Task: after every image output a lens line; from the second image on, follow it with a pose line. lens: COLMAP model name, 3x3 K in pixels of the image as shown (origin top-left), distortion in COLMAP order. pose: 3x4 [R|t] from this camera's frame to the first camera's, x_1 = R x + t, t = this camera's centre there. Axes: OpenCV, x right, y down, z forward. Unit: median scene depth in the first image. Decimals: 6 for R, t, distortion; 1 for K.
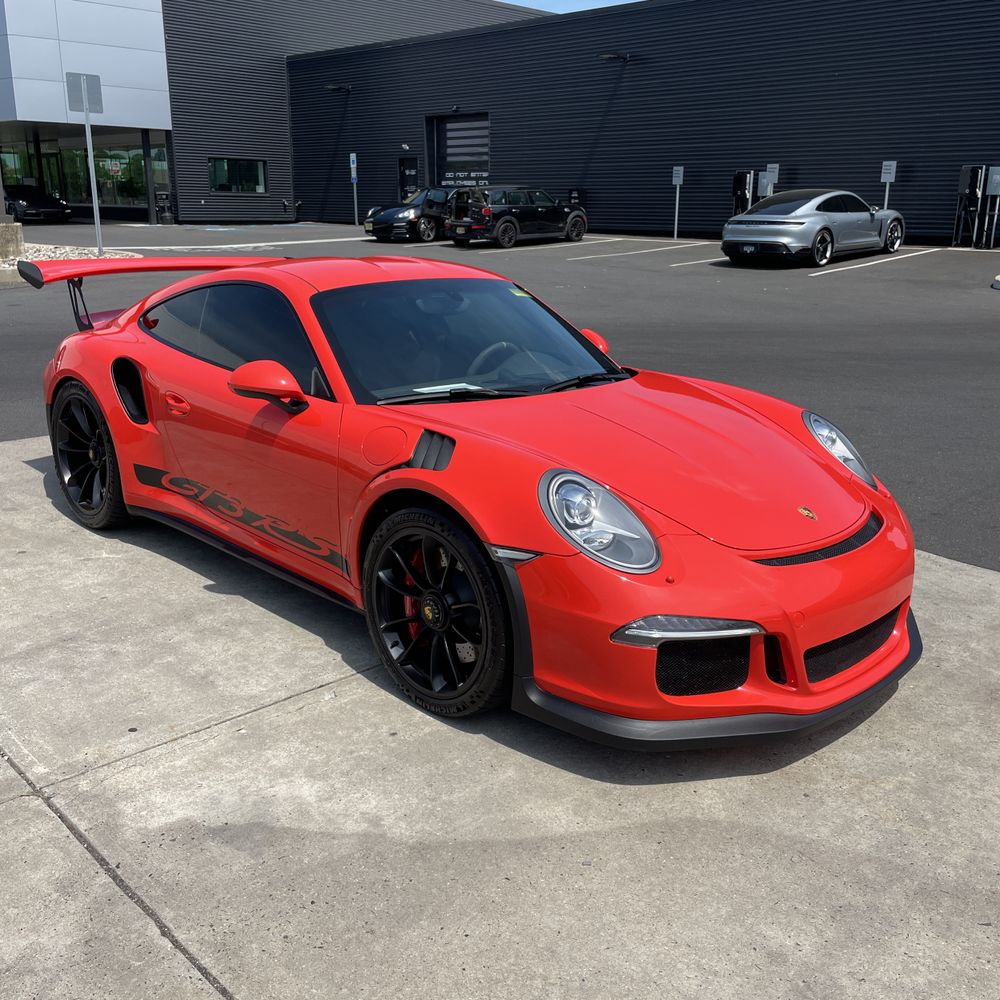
lens RADIAL K [[1031.2, 0, 532.9], [0, 1031.2, 501.4], [0, 0, 1]] dist [0.106902, -0.156647]
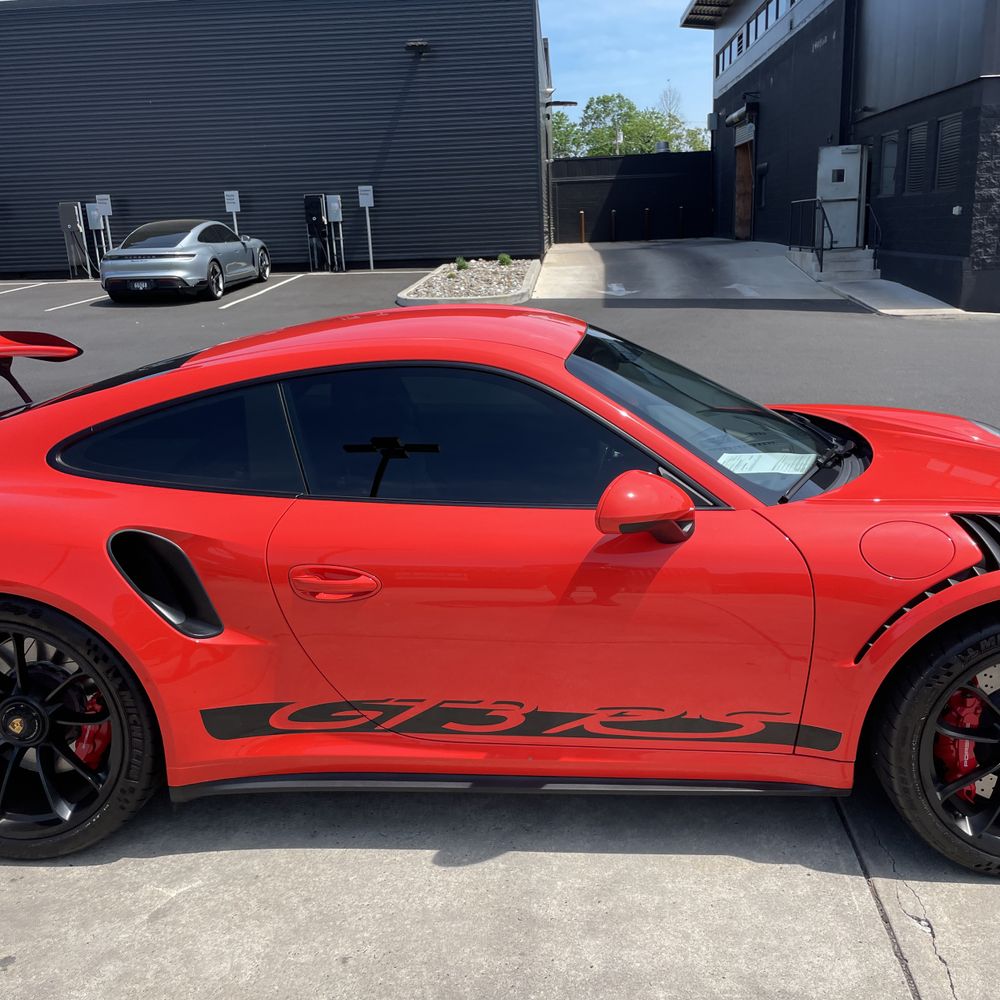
lens RADIAL K [[1016.5, 0, 500.0], [0, 1016.5, 500.0], [0, 0, 1]] dist [0.048319, -0.029912]
pose [[0.747539, -0.208016, 0.630805, -0.161235], [0.224736, 0.972894, 0.054499, -0.038328], [-0.625044, 0.101024, 0.774025, 0.129661]]
